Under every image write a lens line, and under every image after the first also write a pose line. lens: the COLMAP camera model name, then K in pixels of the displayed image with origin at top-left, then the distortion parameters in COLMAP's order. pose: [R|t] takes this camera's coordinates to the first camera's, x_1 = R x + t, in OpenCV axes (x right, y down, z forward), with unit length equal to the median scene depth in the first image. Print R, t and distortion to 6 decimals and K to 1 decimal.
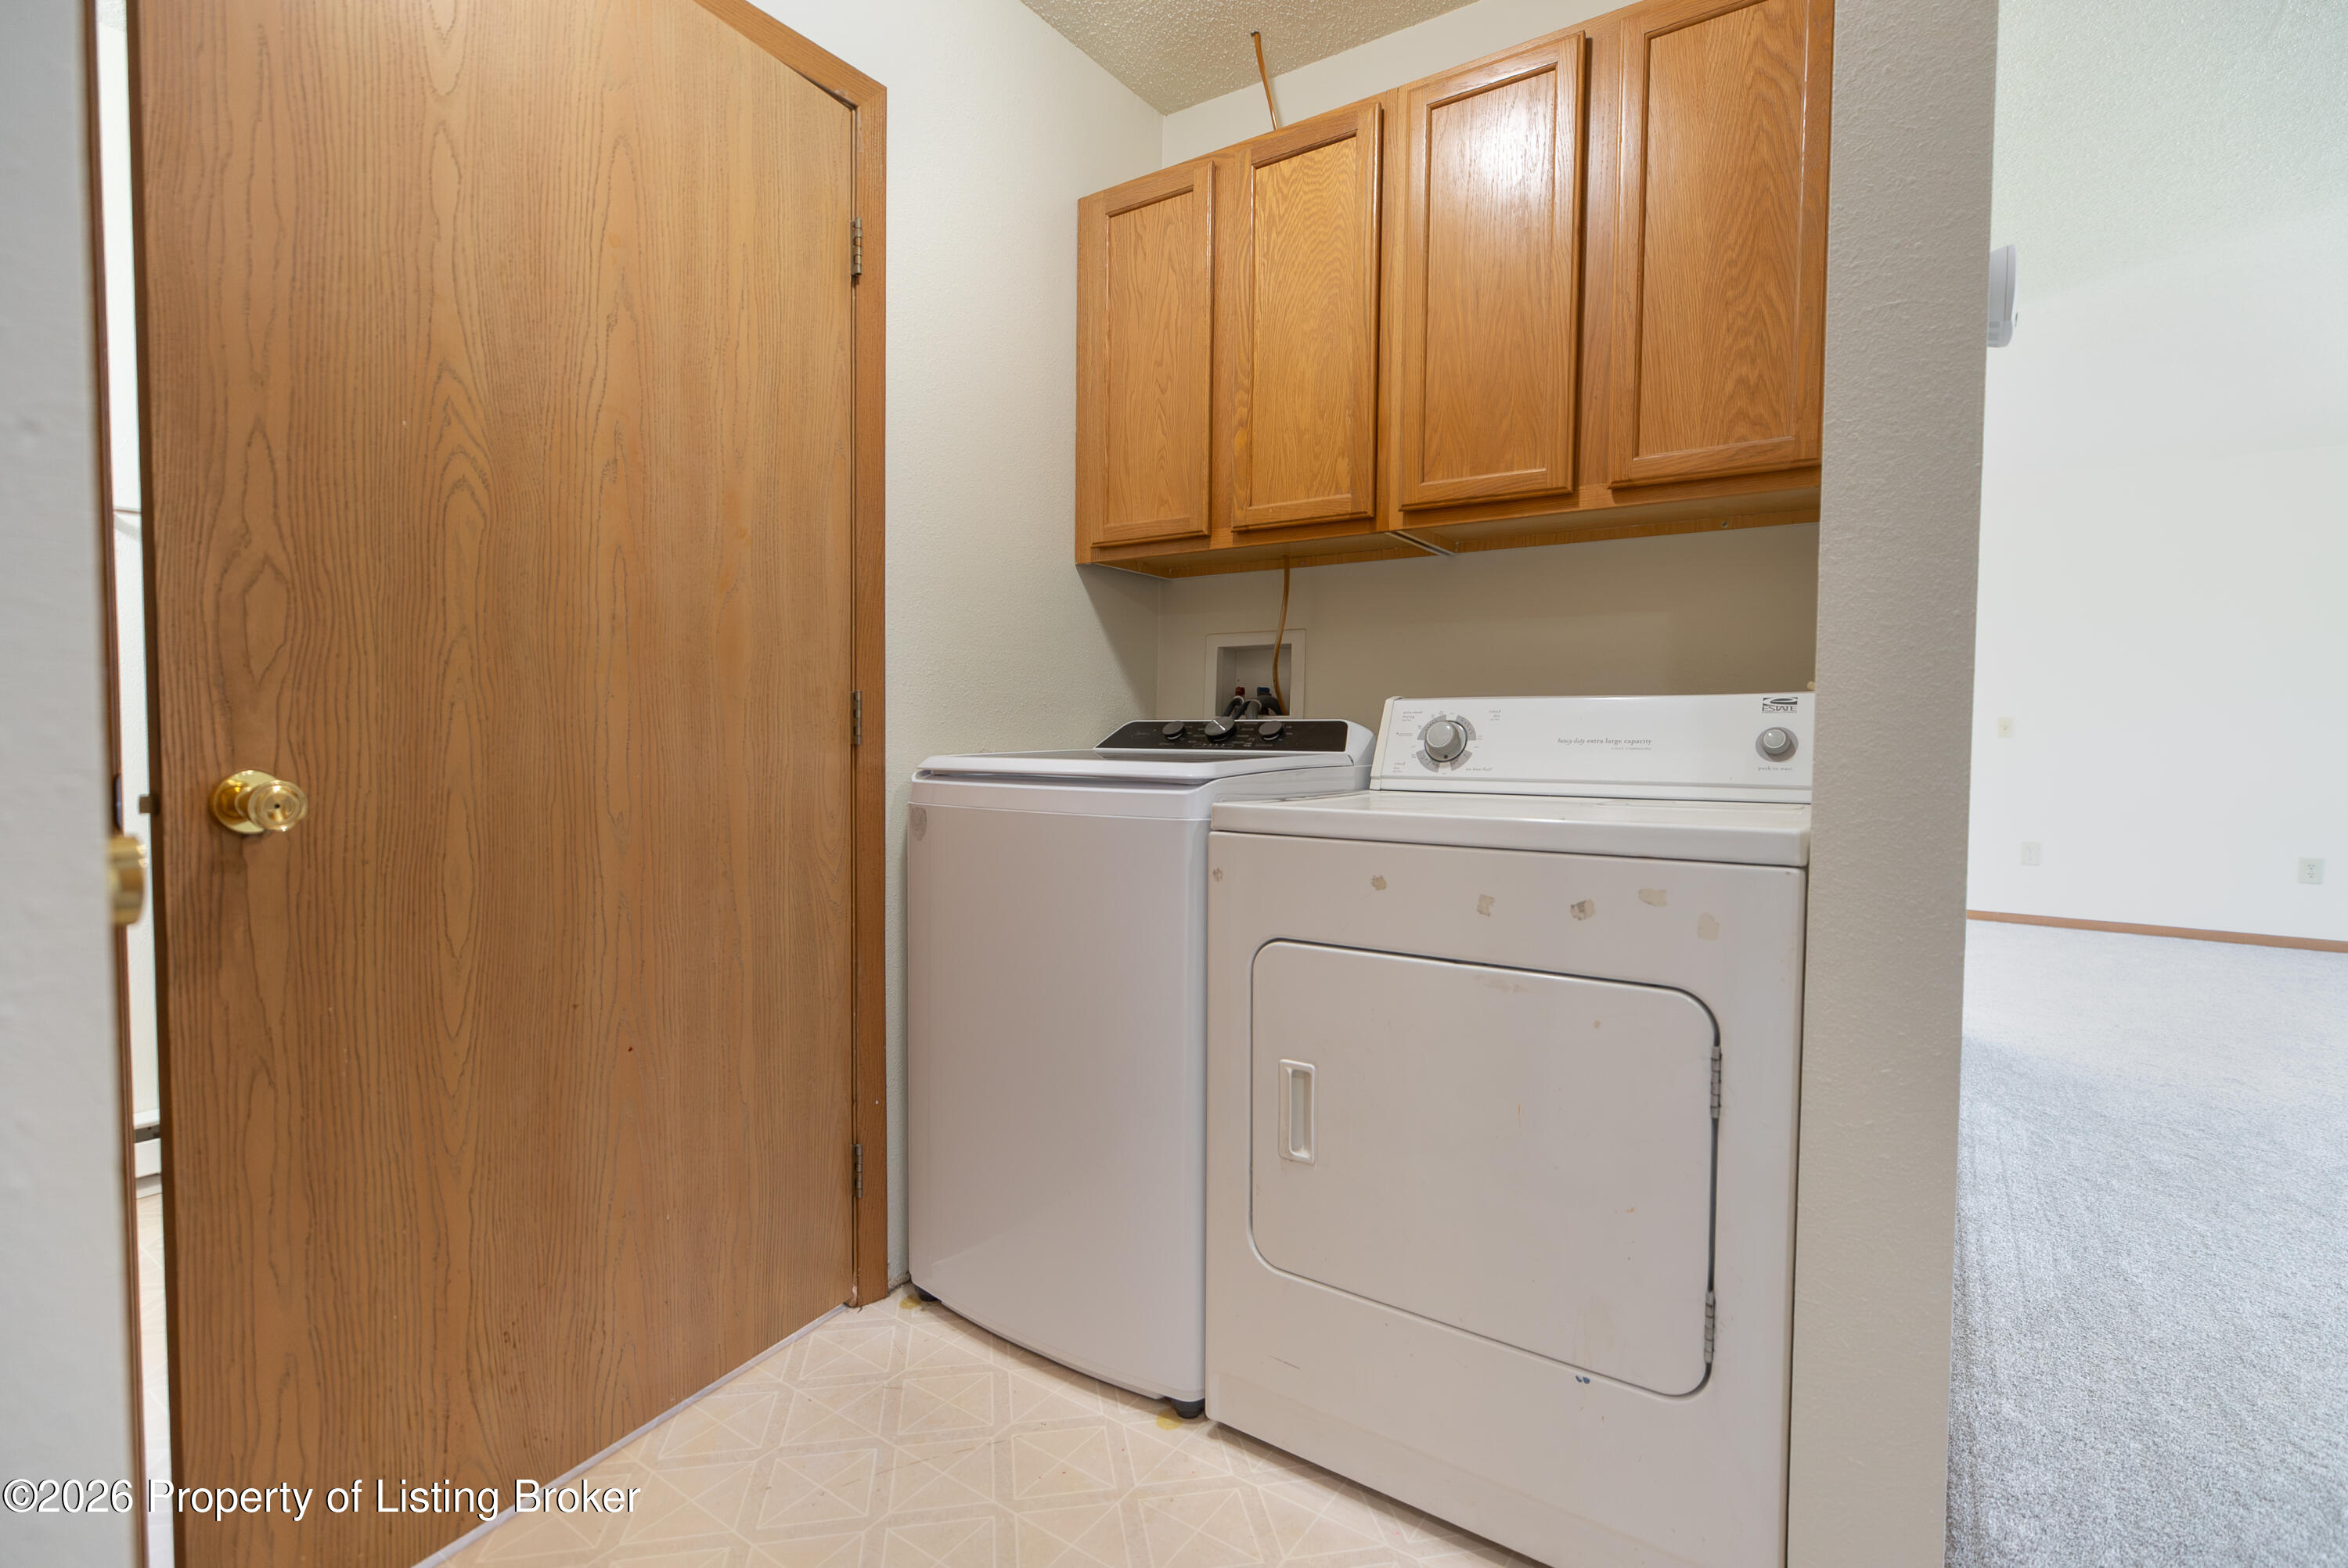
lens RADIAL K [[1071.8, 0, 1174.0], [0, 1071.8, 784.0], [0, 0, 1]] dist [-0.004816, -0.000217]
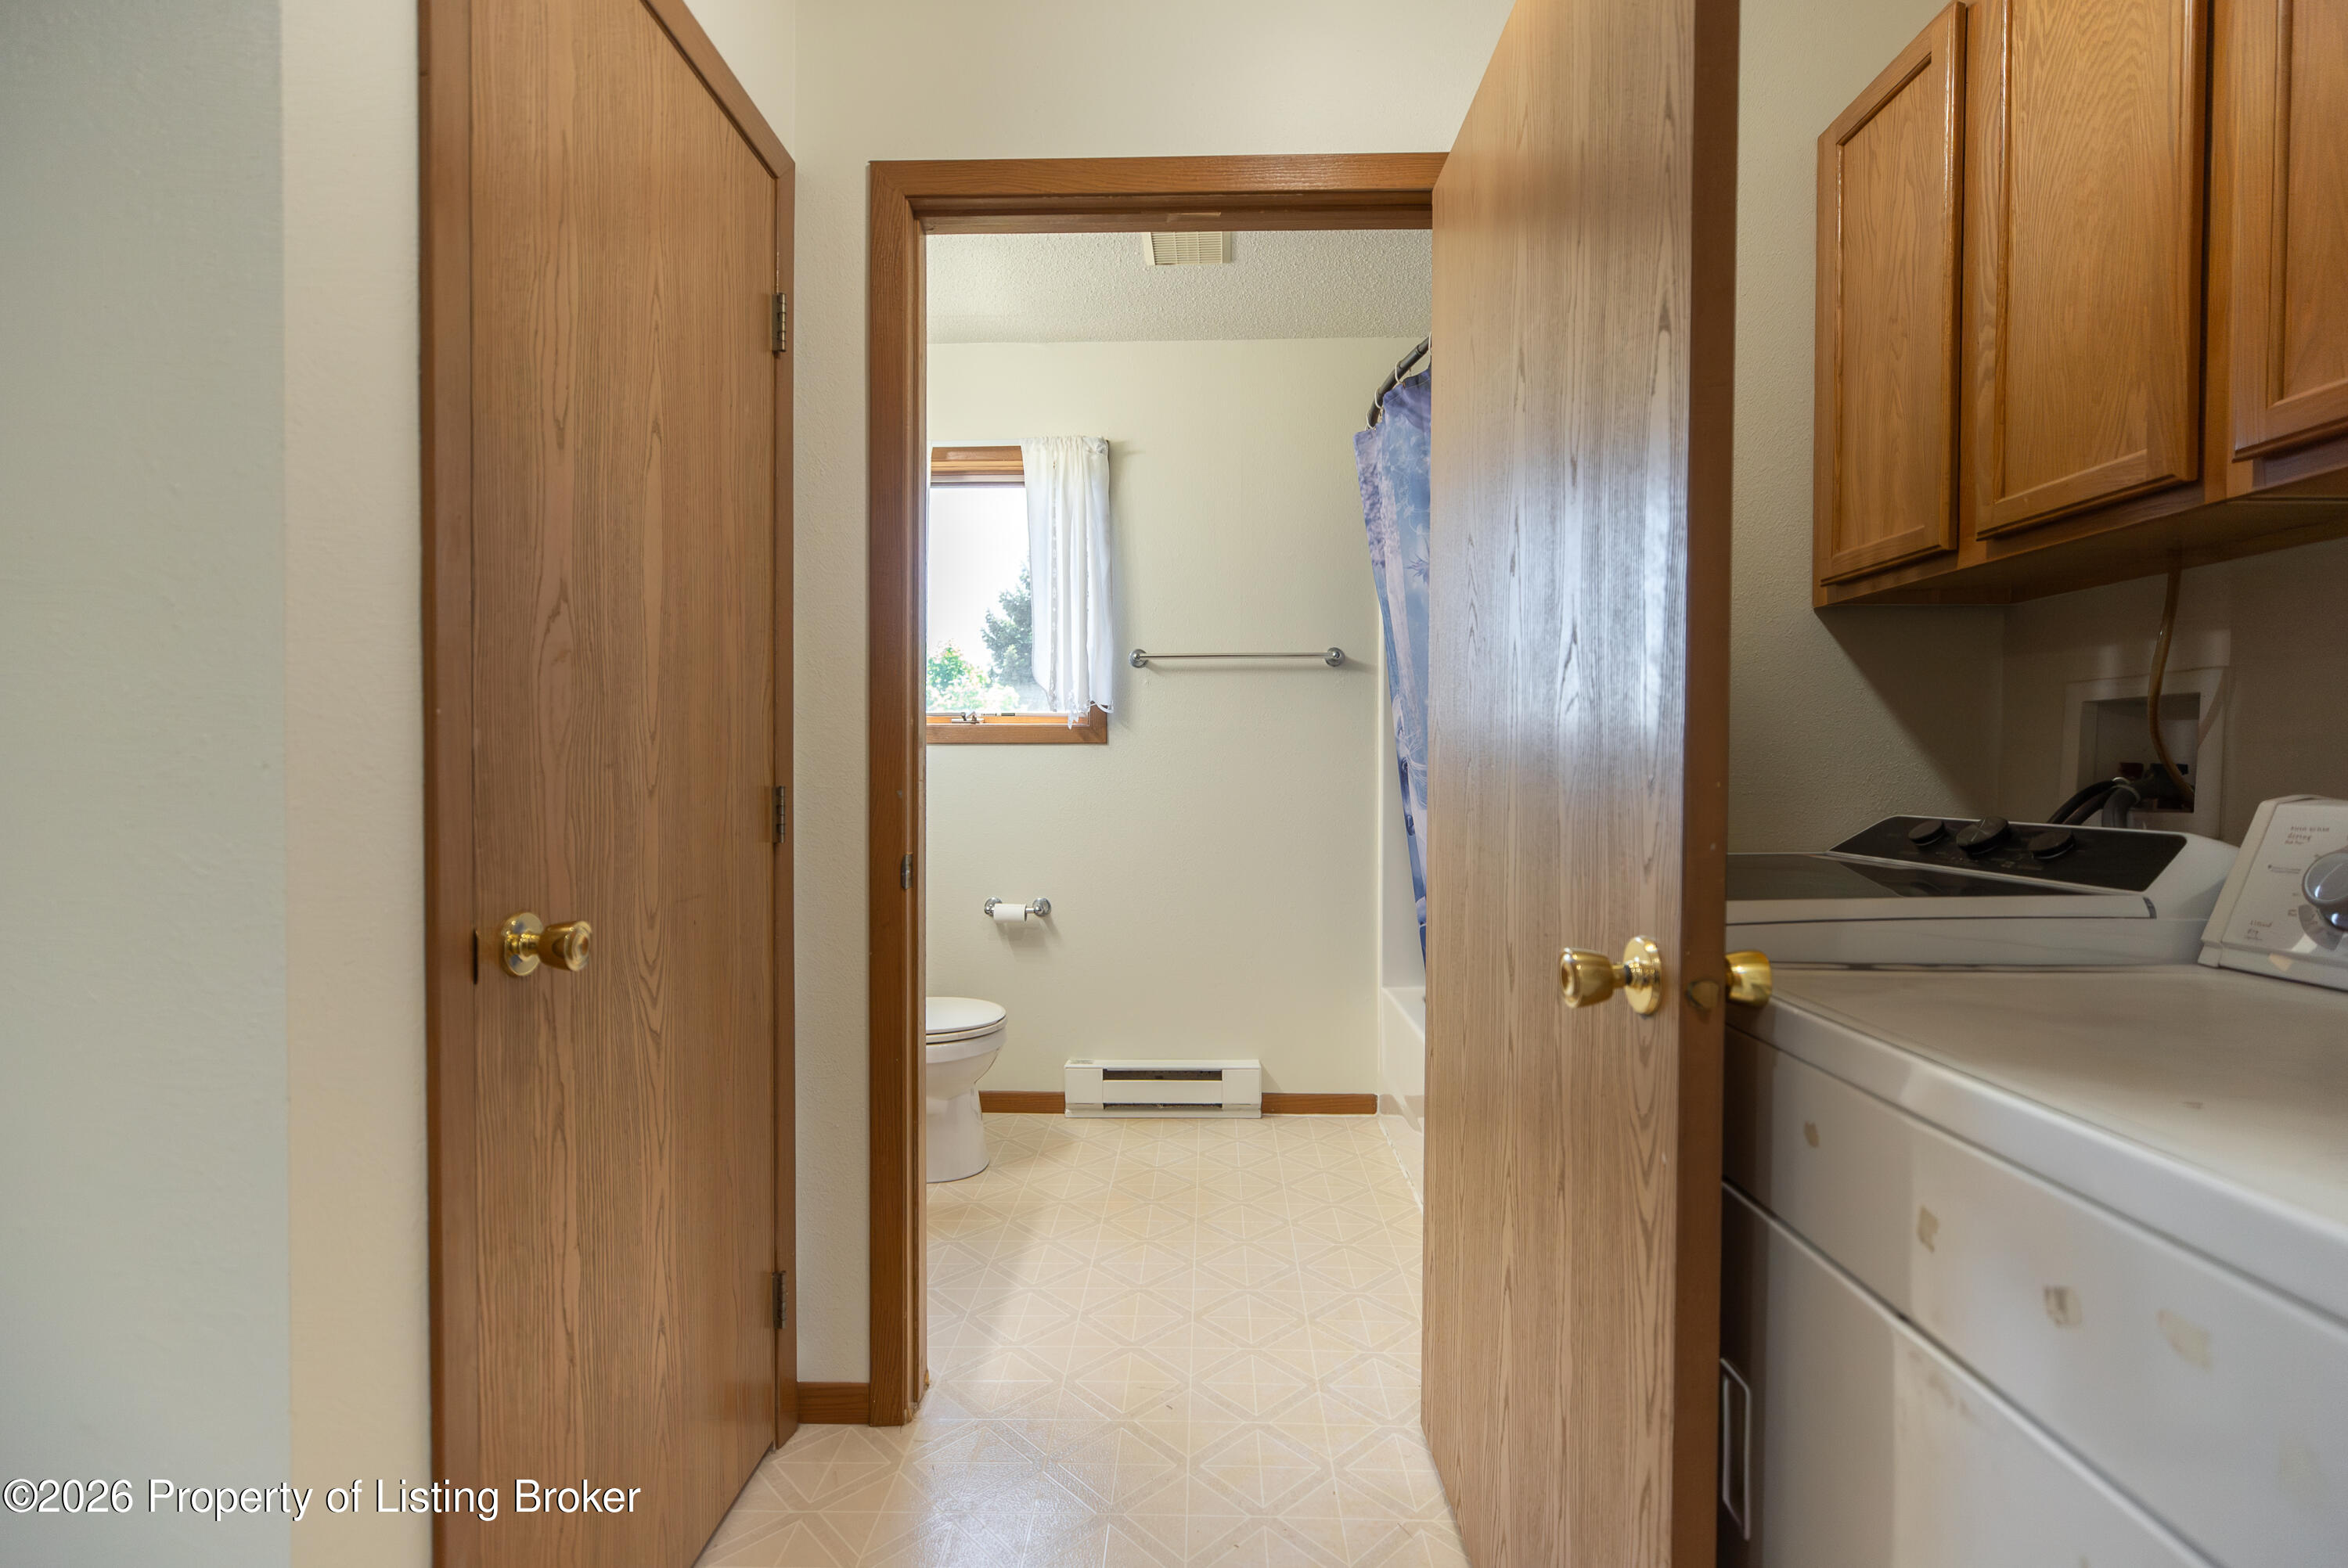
lens RADIAL K [[1068.2, 0, 1184.6], [0, 1068.2, 784.7], [0, 0, 1]] dist [-0.001849, 0.000835]
pose [[0.553694, 0.006359, -0.832696, 0.348187], [-0.038046, 0.999120, -0.017668, -0.057622], [0.831851, 0.041463, 0.553448, 0.248065]]
